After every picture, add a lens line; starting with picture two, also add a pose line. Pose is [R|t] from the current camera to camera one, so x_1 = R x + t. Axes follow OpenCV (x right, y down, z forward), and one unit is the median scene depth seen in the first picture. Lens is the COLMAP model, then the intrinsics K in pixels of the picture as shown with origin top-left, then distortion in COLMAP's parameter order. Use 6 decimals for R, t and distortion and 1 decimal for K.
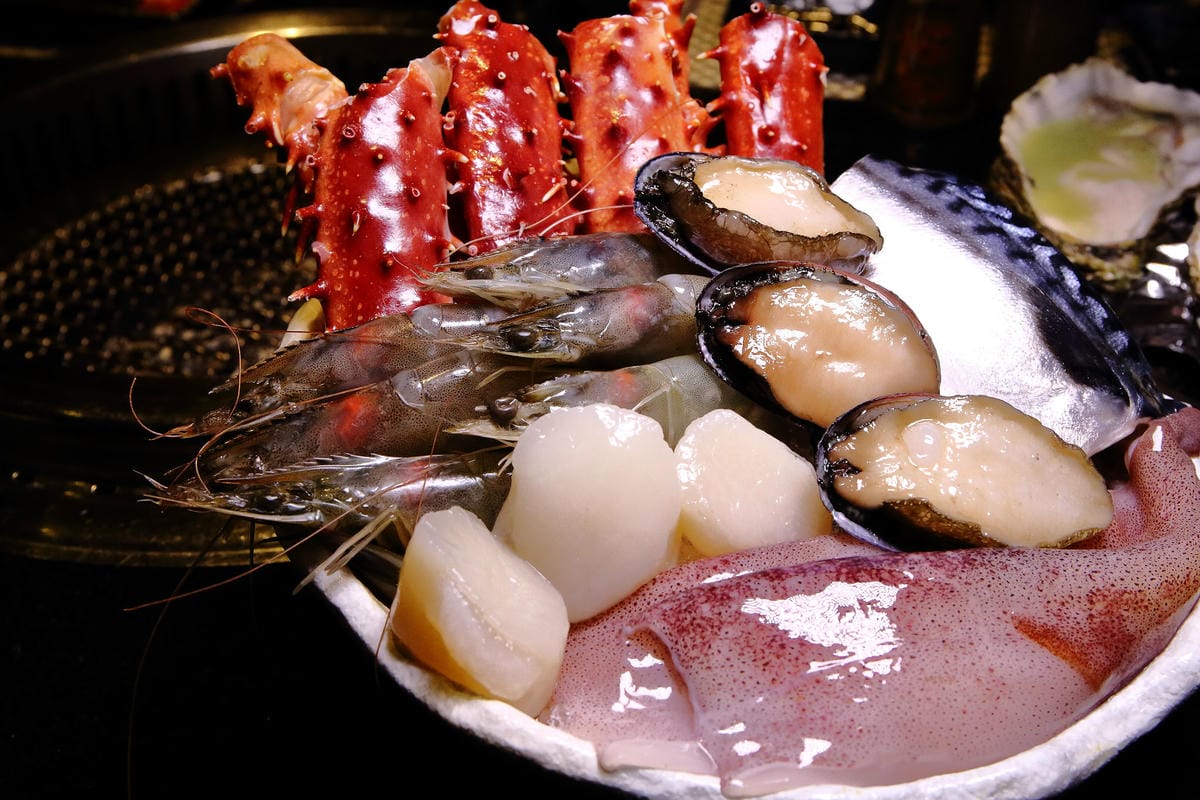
lens RADIAL K [[1525.0, 0, 601.0], [0, 1525.0, 400.6], [0, 0, 1]] dist [0.028545, 0.000000]
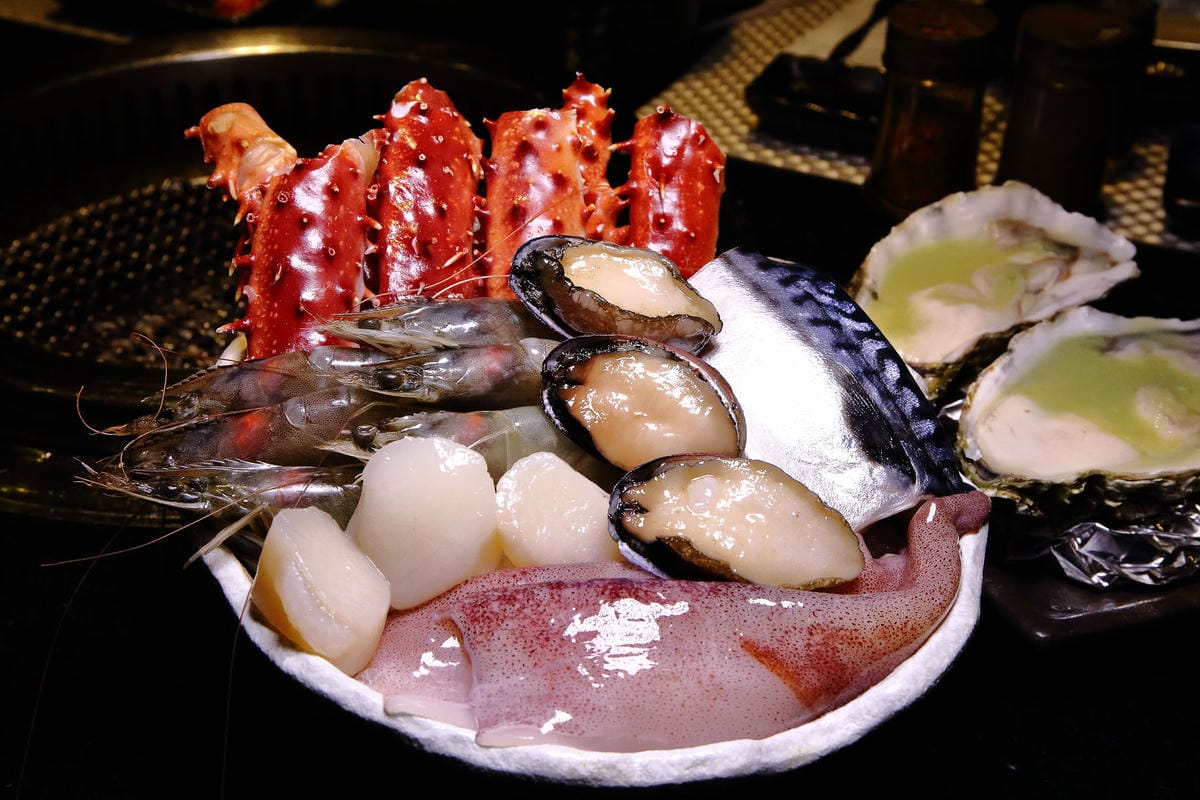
lens RADIAL K [[1934.4, 0, 598.6], [0, 1934.4, 394.9], [0, 0, 1]] dist [0.139465, 0.000000]
pose [[0.990941, 0.089284, -0.100324, 0.271534], [-0.092437, 0.995347, -0.027217, -0.001444], [0.097427, 0.036244, 0.994582, -0.542744]]
